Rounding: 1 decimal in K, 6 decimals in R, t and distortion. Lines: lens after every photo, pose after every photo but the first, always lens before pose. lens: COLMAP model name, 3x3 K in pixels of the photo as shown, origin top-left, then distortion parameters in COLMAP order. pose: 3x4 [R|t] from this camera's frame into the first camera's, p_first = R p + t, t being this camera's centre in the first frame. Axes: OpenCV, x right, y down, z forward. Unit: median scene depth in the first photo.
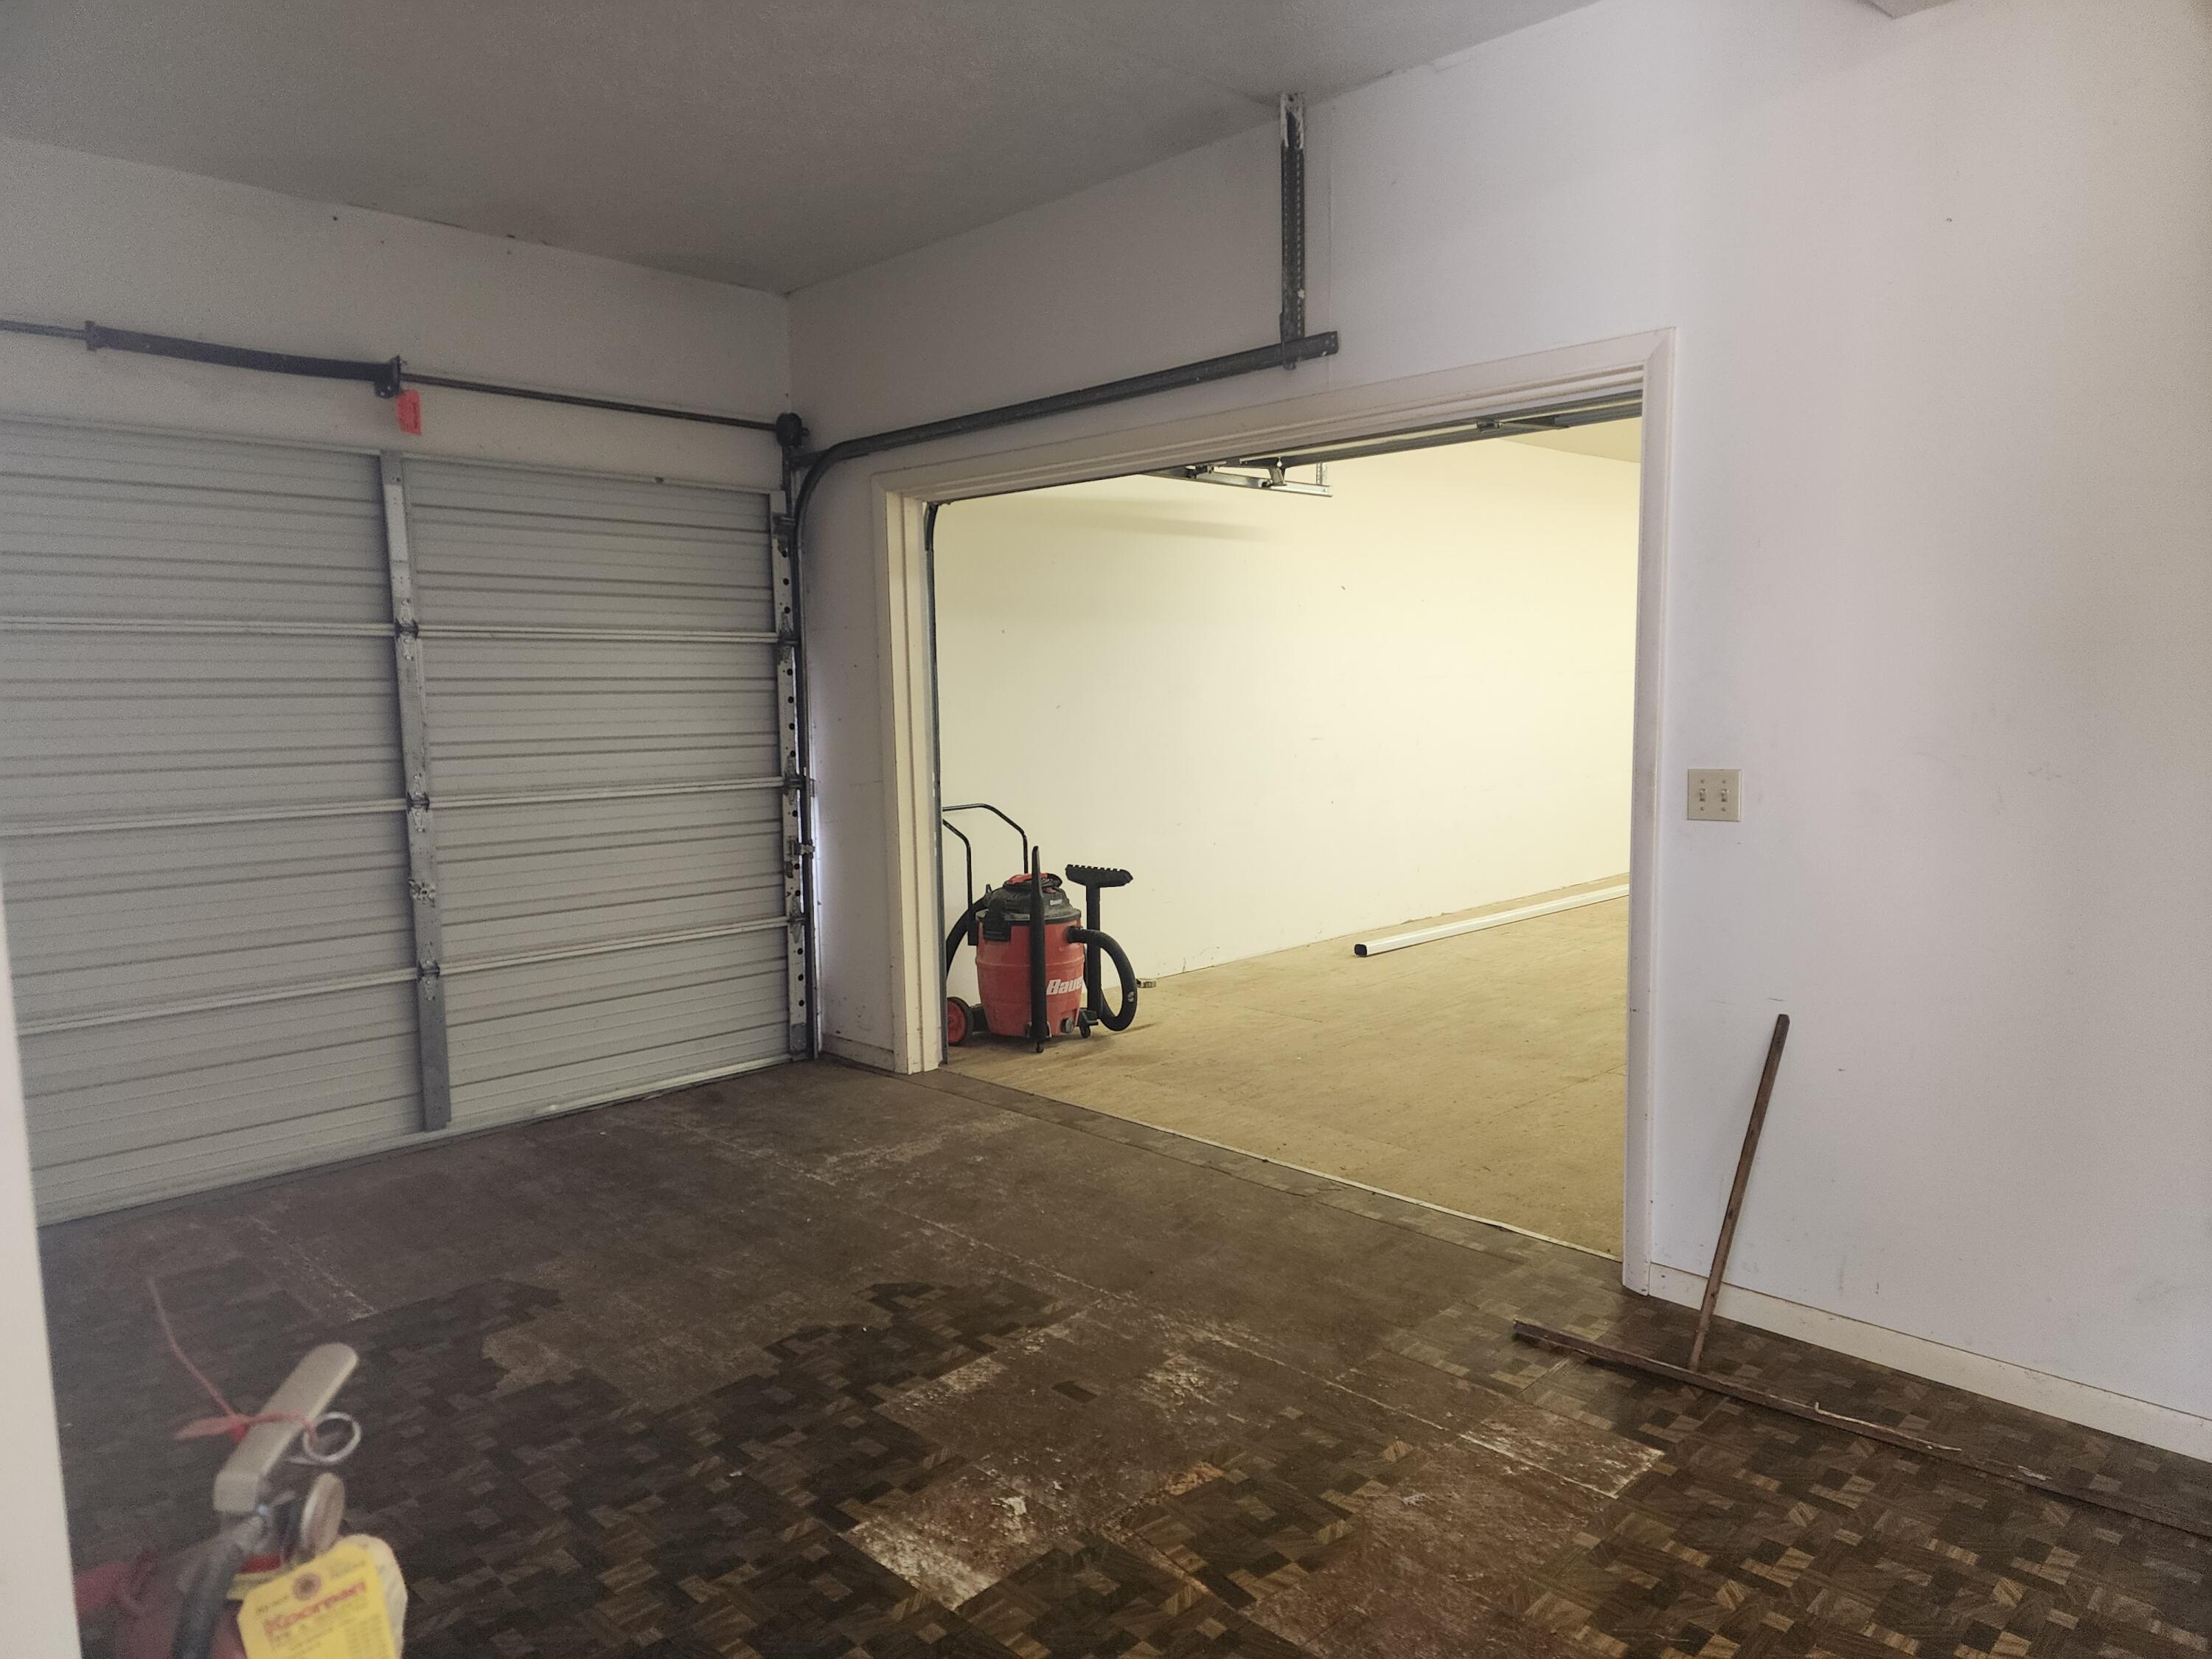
lens RADIAL K [[1479.1, 0, 1108.6], [0, 1479.1, 829.8], [0, 0, 1]] dist [0.001529, -0.001027]
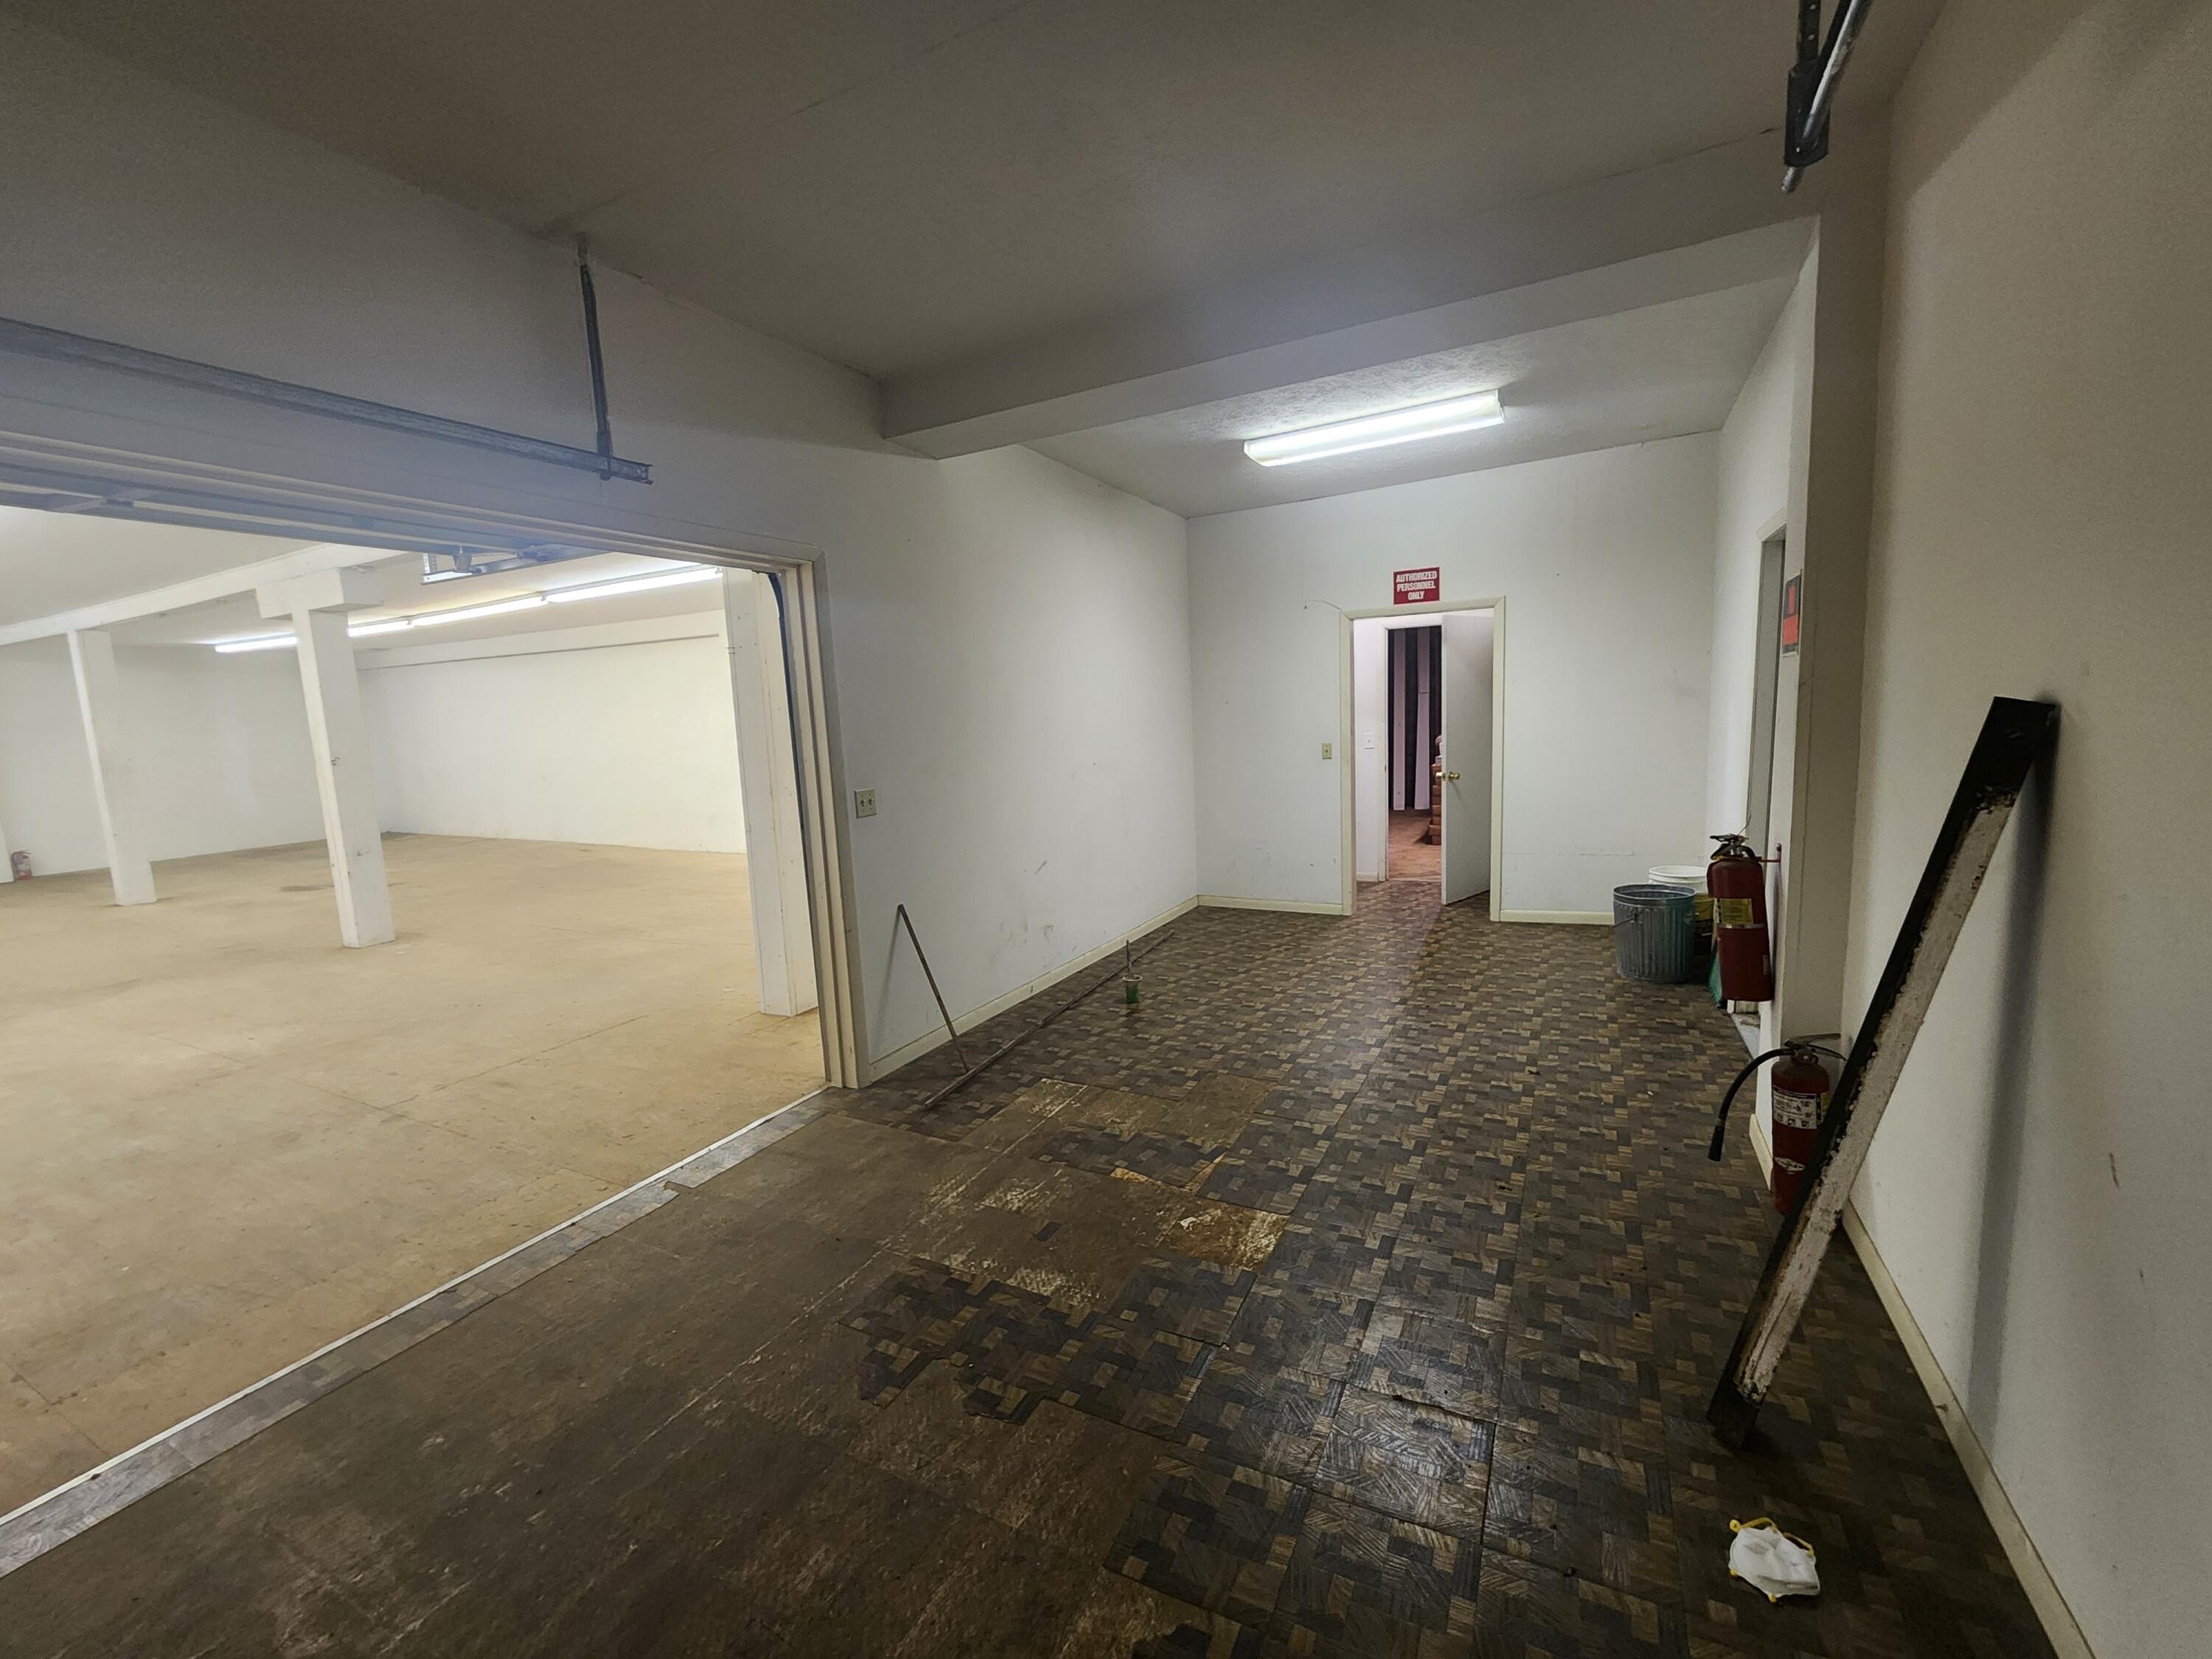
lens RADIAL K [[905.4, 0, 1108.9], [0, 905.4, 825.9], [0, 0, 1]] dist [-0.000710, -0.000240]
pose [[-0.285155, -0.107432, 0.952442, -0.759309], [0.147568, 0.976930, 0.154375, -0.121882], [-0.947054, 0.184571, -0.262723, 0.997747]]
